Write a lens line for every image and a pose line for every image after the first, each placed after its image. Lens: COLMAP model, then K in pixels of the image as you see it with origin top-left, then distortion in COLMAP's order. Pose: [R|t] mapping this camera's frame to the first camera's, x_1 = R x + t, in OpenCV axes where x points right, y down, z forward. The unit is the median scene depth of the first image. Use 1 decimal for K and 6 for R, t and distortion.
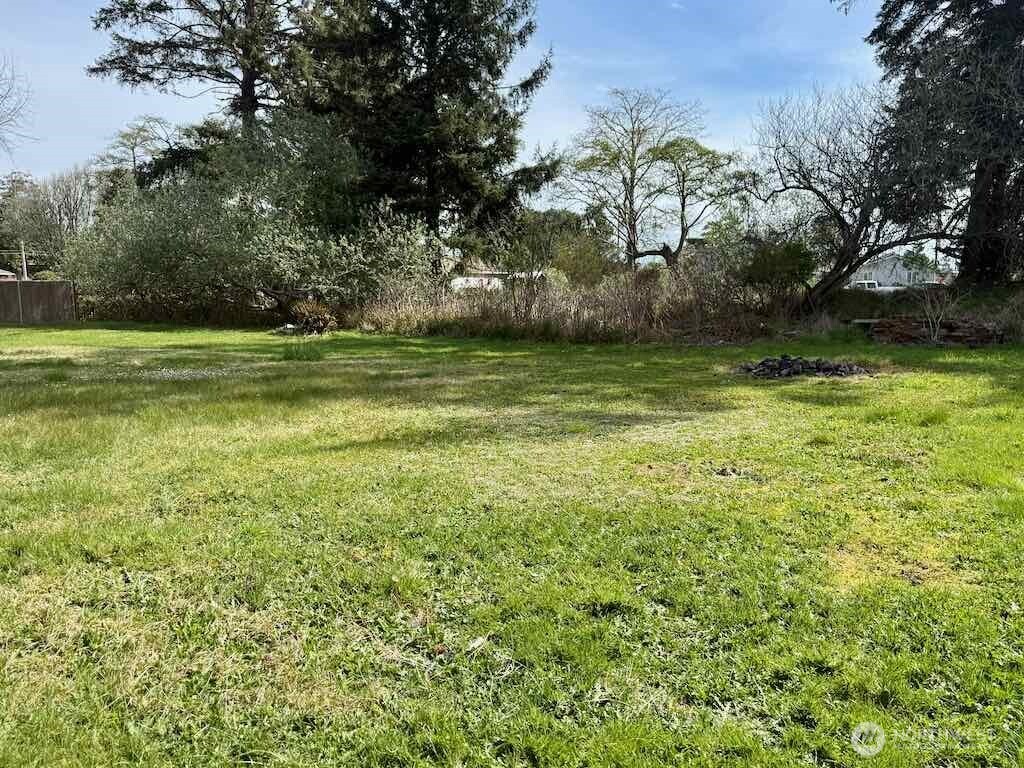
lens RADIAL K [[736.3, 0, 512.0], [0, 736.3, 384.0], [0, 0, 1]] dist [0.035121, -0.006152]
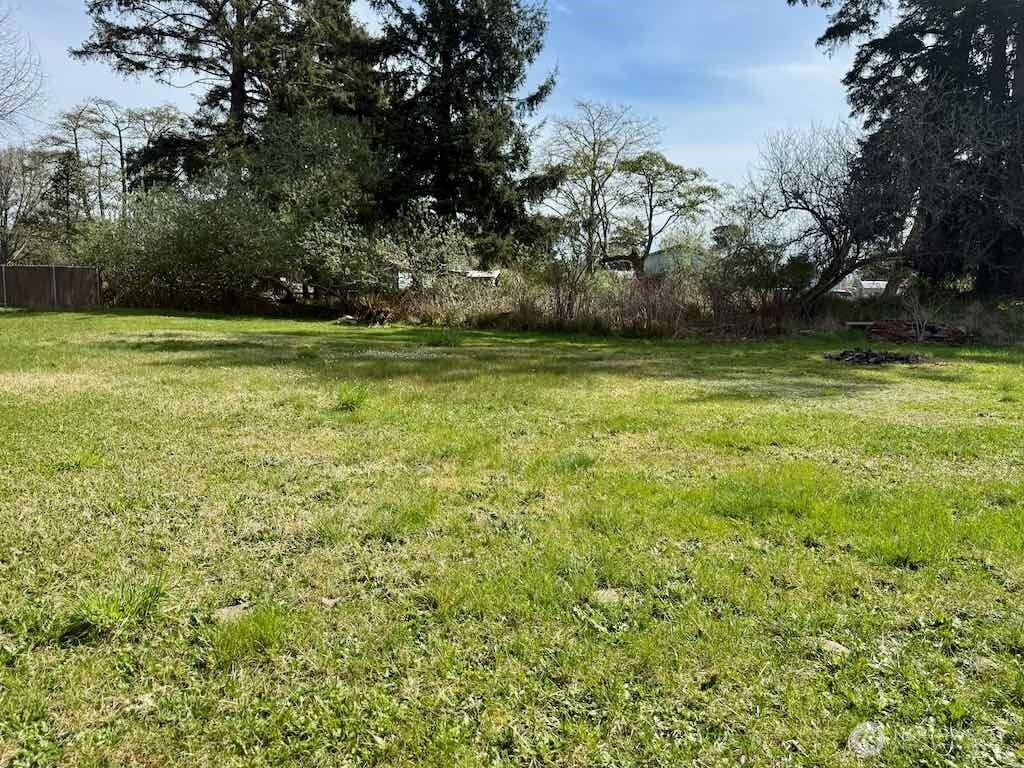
lens RADIAL K [[736.3, 0, 512.0], [0, 736.3, 384.0], [0, 0, 1]] dist [0.035121, -0.006152]
pose [[0.991680, 0.010697, 0.128279, -0.155809], [-0.010935, 0.999940, 0.001150, 0.011531], [-0.128259, -0.002543, 0.991737, -0.072919]]
